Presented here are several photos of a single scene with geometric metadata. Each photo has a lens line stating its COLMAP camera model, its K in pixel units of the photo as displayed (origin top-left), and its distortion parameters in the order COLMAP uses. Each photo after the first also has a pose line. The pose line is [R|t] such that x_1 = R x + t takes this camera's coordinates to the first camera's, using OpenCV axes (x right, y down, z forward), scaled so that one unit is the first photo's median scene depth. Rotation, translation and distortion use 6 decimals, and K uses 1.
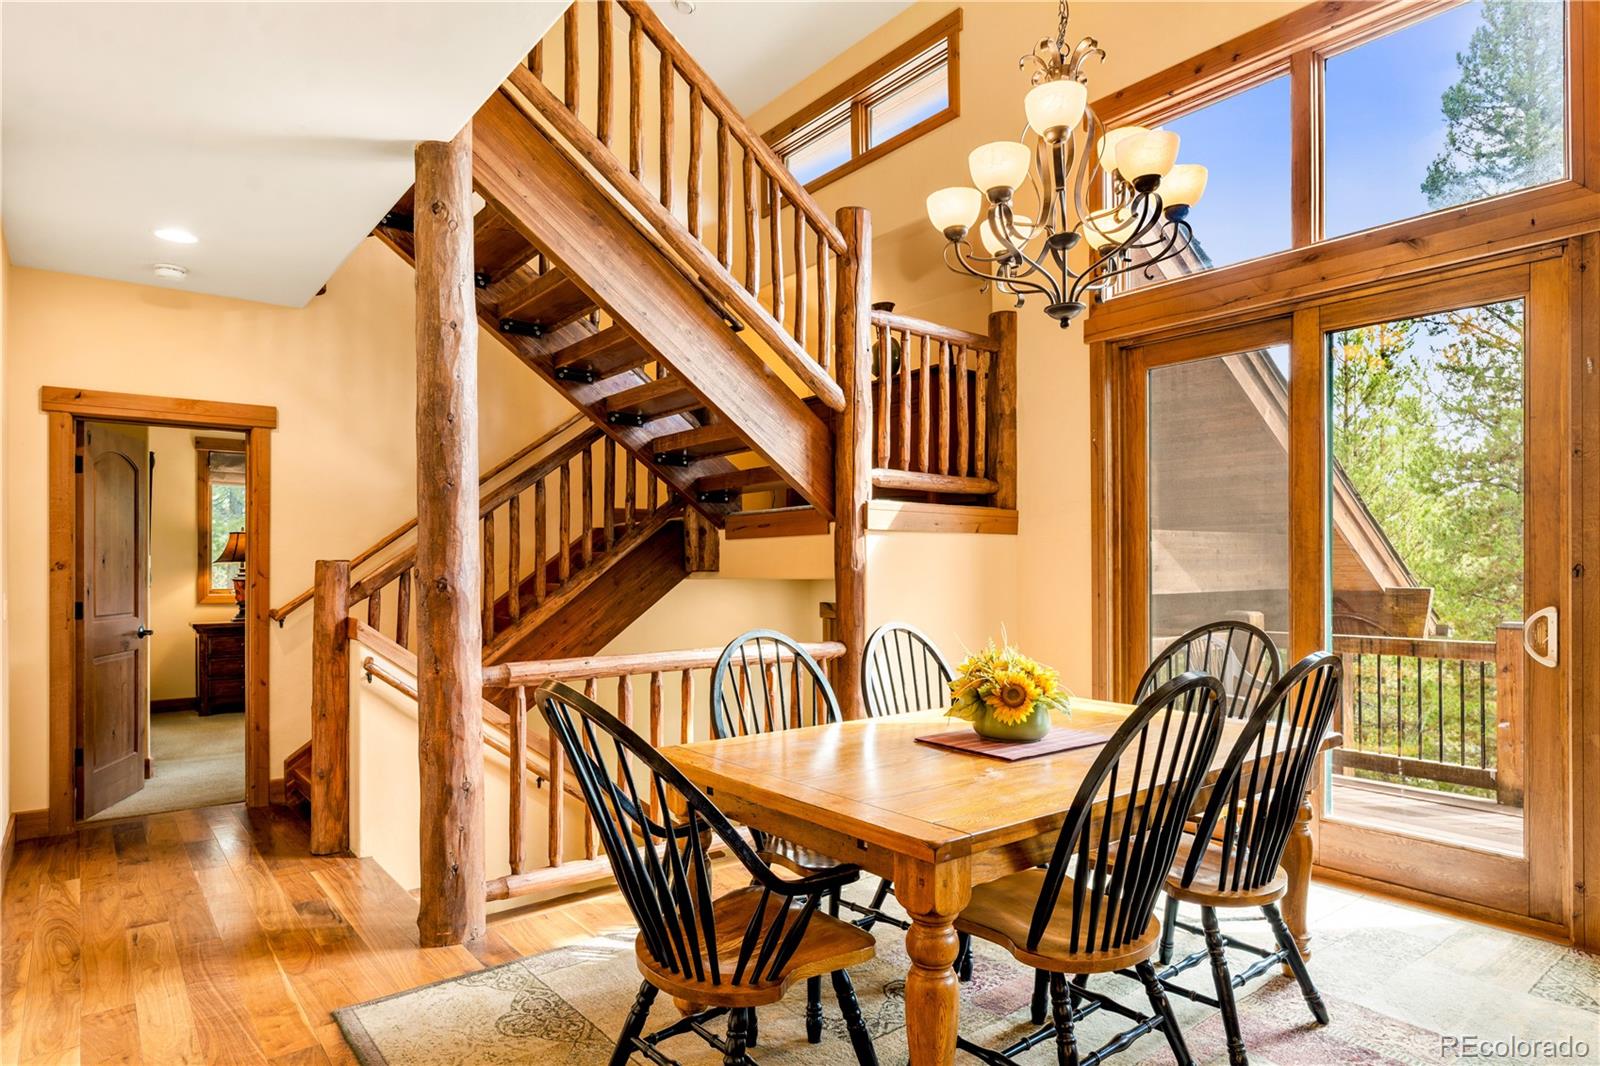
lens RADIAL K [[911.1, 0, 804.9], [0, 911.1, 564.2], [0, 0, 1]] dist [-0.004663, -0.001679]
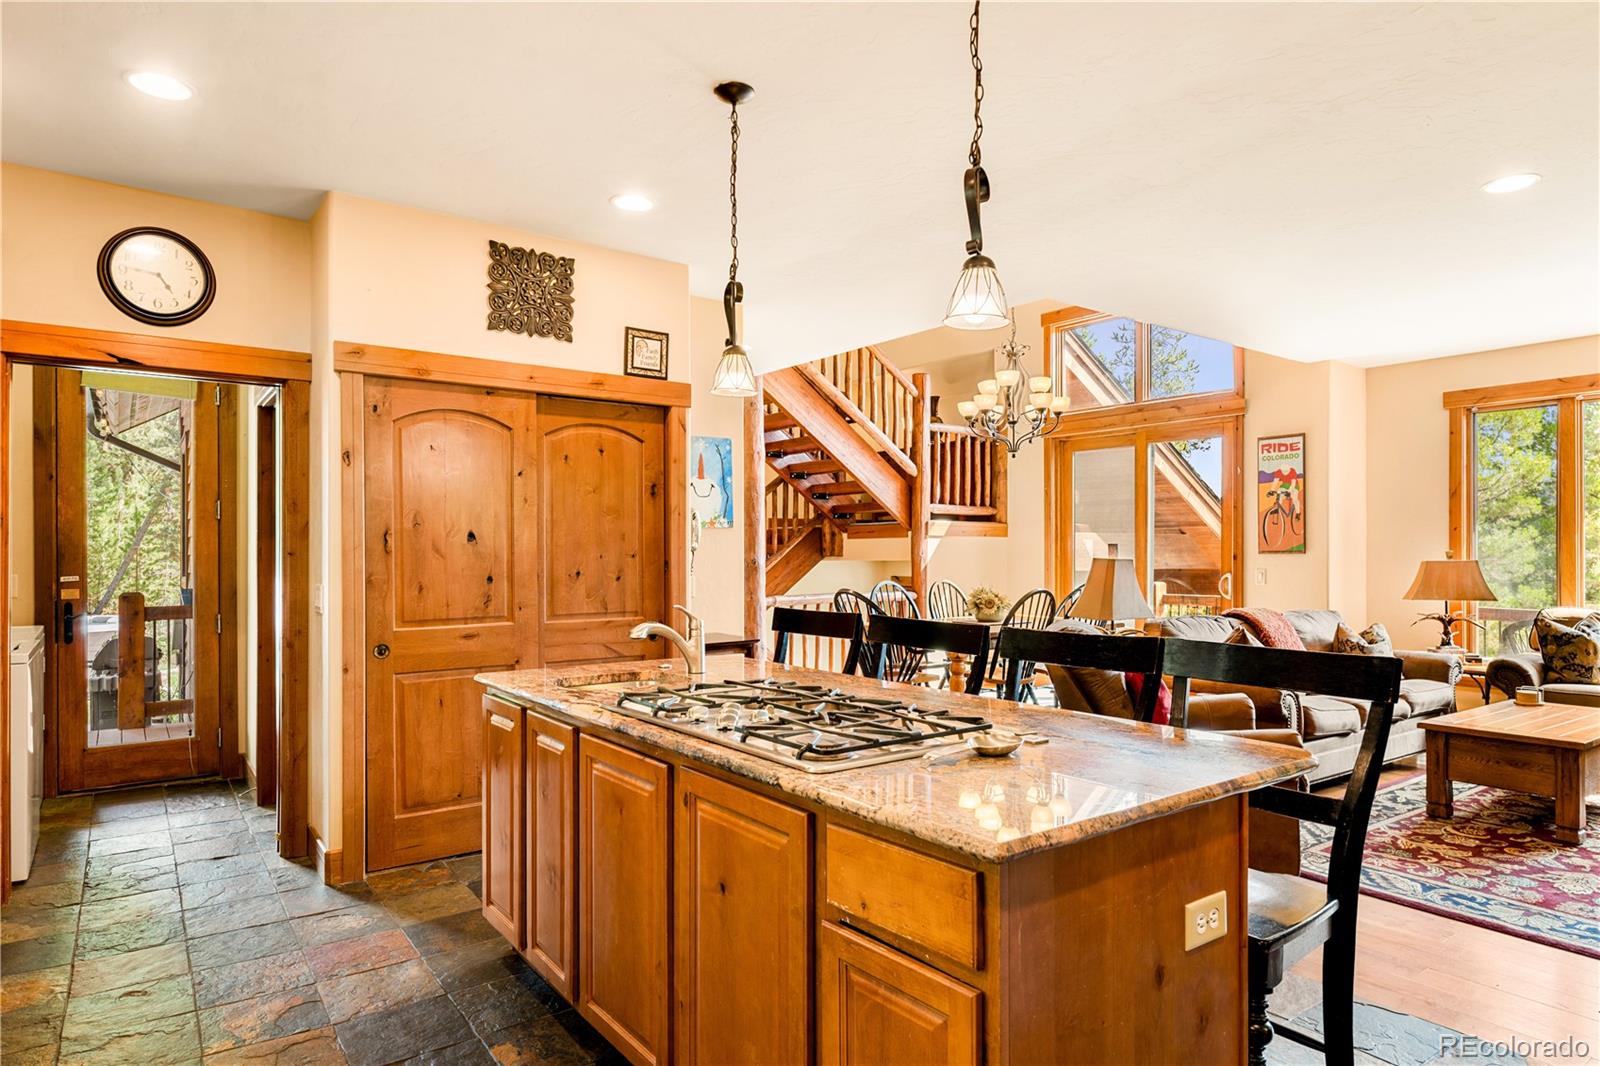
lens RADIAL K [[924.5, 0, 802.2], [0, 924.5, 549.0], [0, 0, 1]] dist [-0.007052, -0.000195]
pose [[0.999265, 0.002601, -0.038243, -0.120563], [-0.002580, 0.999996, 0.000597, -0.008651], [0.038245, -0.000498, 0.999268, -0.962138]]
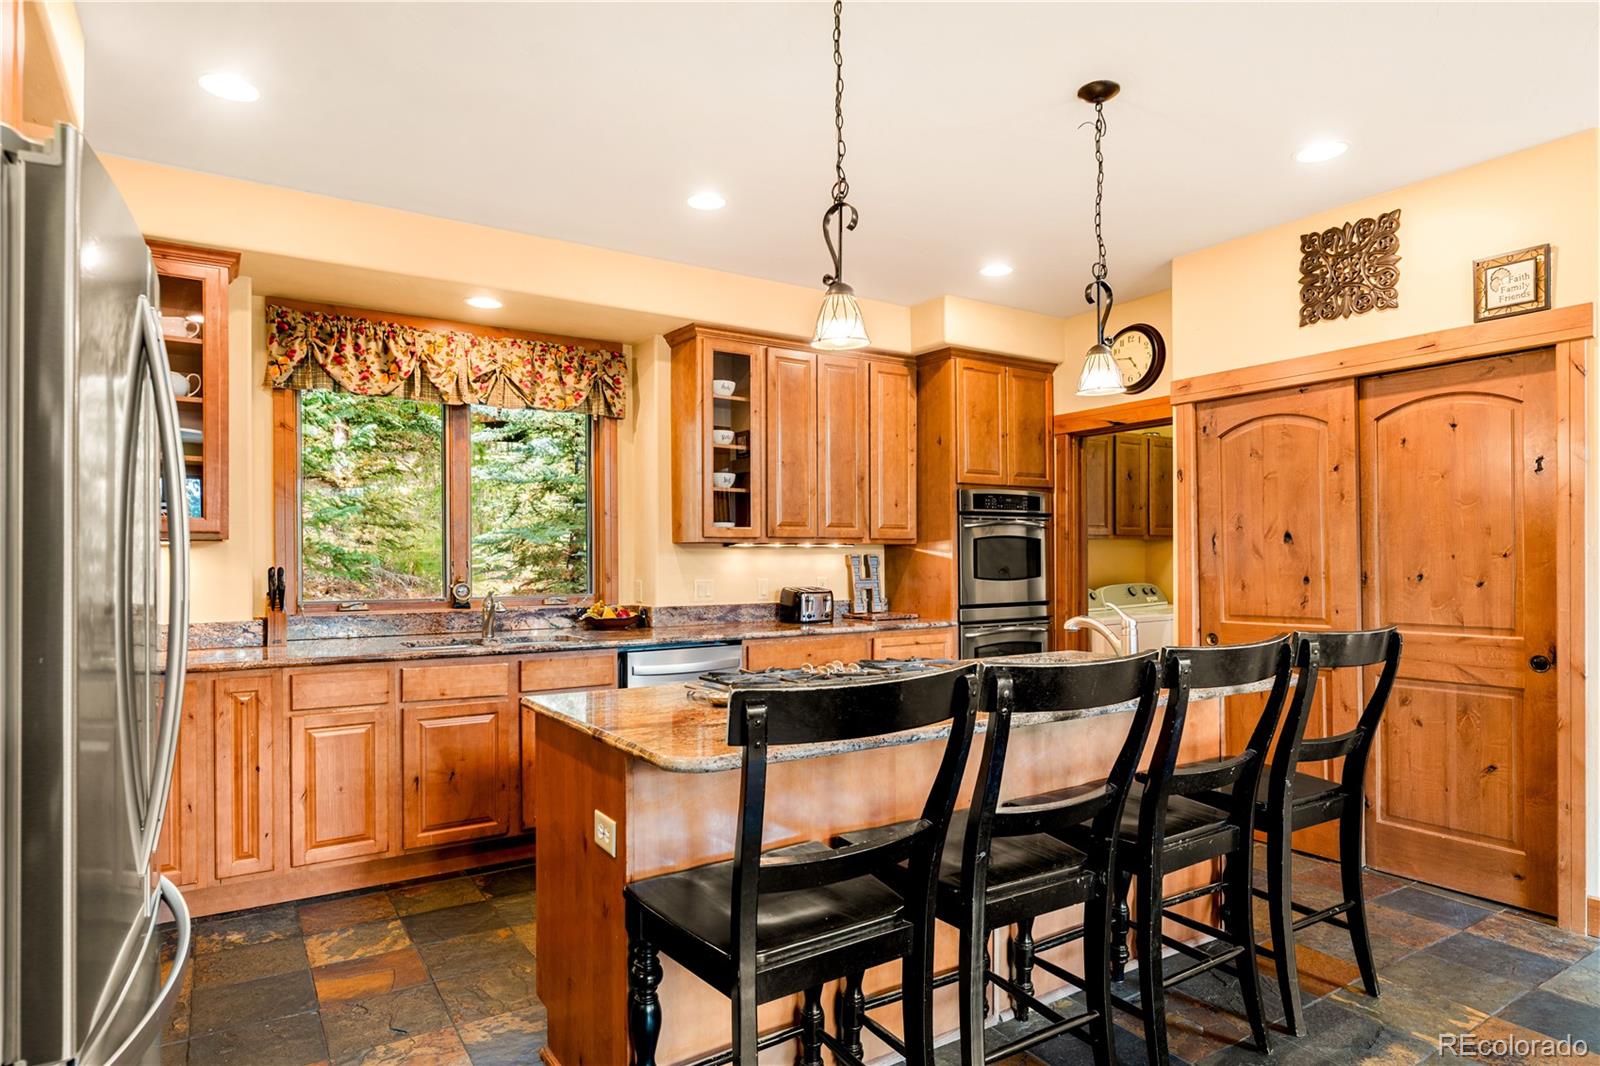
lens RADIAL K [[911.1, 0, 804.9], [0, 911.1, 564.2], [0, 0, 1]] dist [-0.004663, -0.001679]
pose [[-0.087992, 0.009473, -0.996076, 0.449081], [0.010872, 0.999904, 0.008549, -0.005447], [0.996062, -0.010077, -0.088087, -0.477637]]
